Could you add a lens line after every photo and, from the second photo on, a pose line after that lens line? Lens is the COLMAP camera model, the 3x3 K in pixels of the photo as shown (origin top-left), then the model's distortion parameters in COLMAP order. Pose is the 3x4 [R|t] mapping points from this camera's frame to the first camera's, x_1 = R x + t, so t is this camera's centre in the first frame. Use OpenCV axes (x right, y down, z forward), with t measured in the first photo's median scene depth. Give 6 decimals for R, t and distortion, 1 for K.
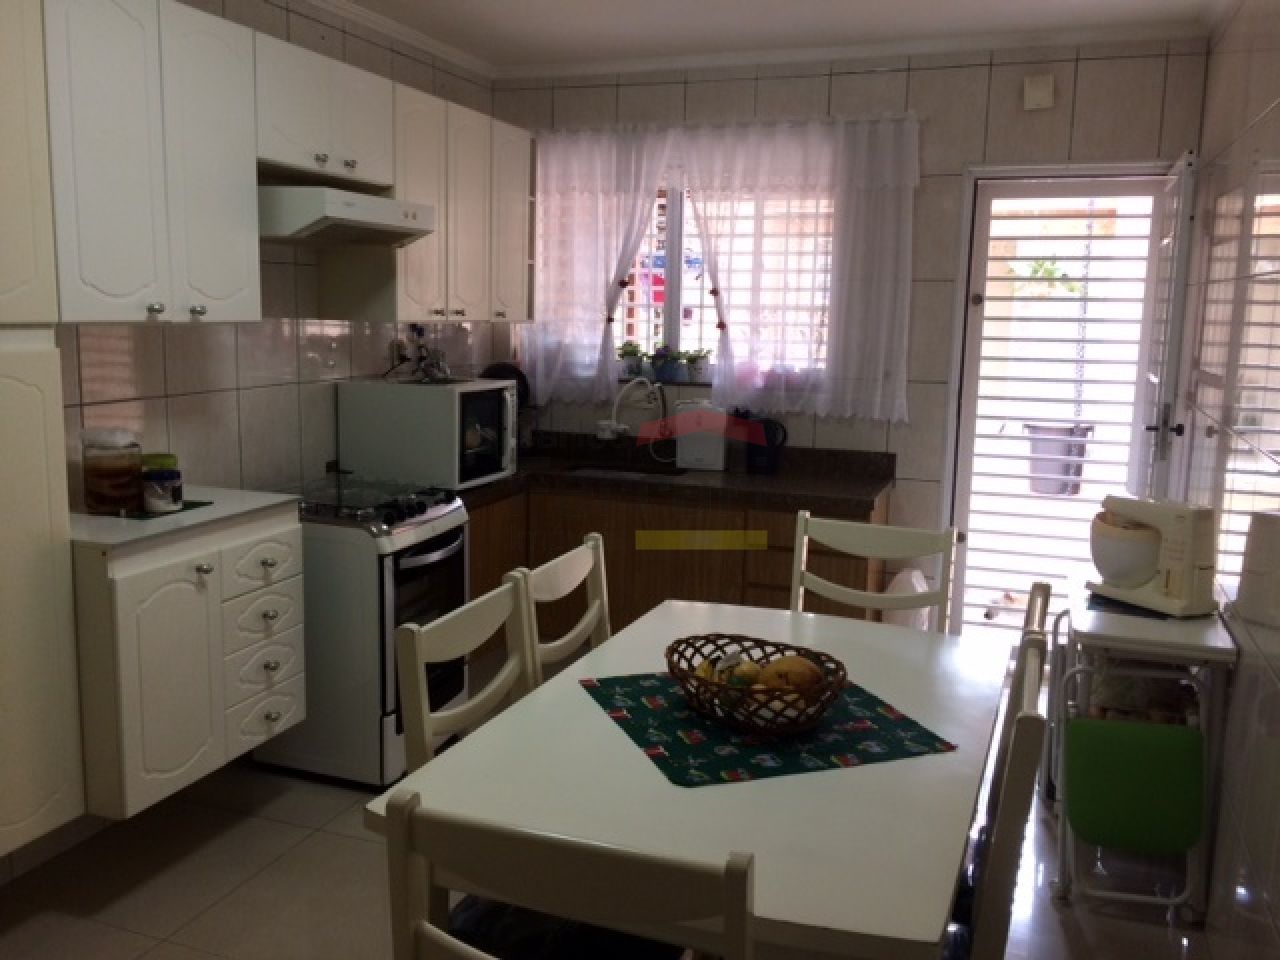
lens RADIAL K [[1075.3, 0, 640.0], [0, 1075.3, 480.0], [0, 0, 1]] dist [0.004670, -0.008857]
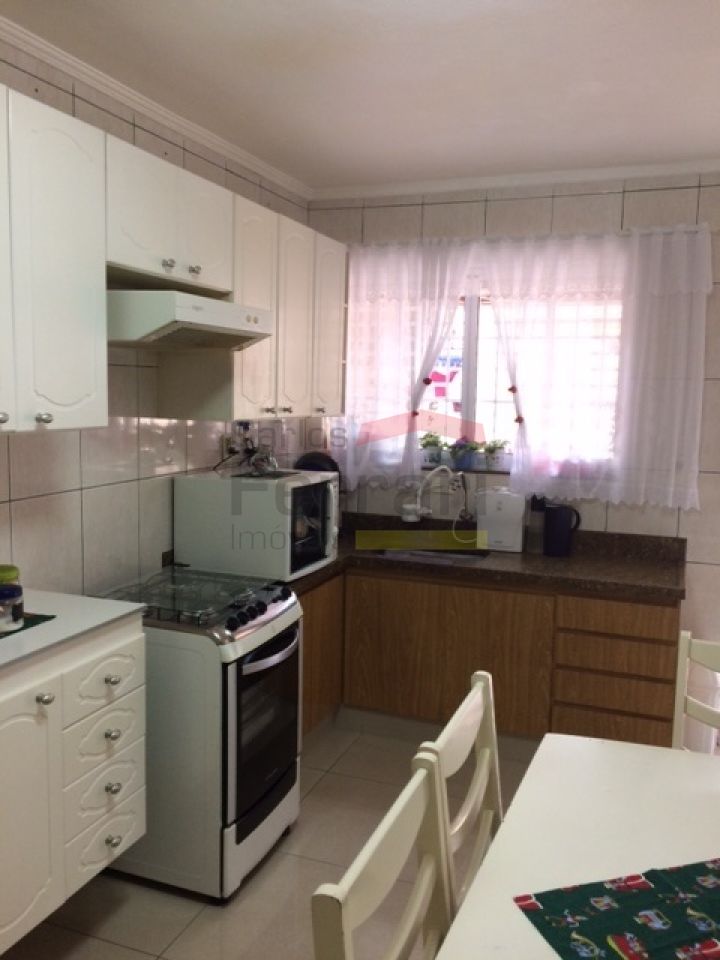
lens RADIAL K [[806.5, 0, 360.0], [0, 806.5, 480.0], [0, 0, 1]] dist [0.004670, -0.008857]
pose [[0.999920, 0.000875, -0.012631, -0.082110], [-0.001470, 0.998885, -0.047178, -0.046851], [0.012576, 0.047193, 0.998807, 0.197239]]
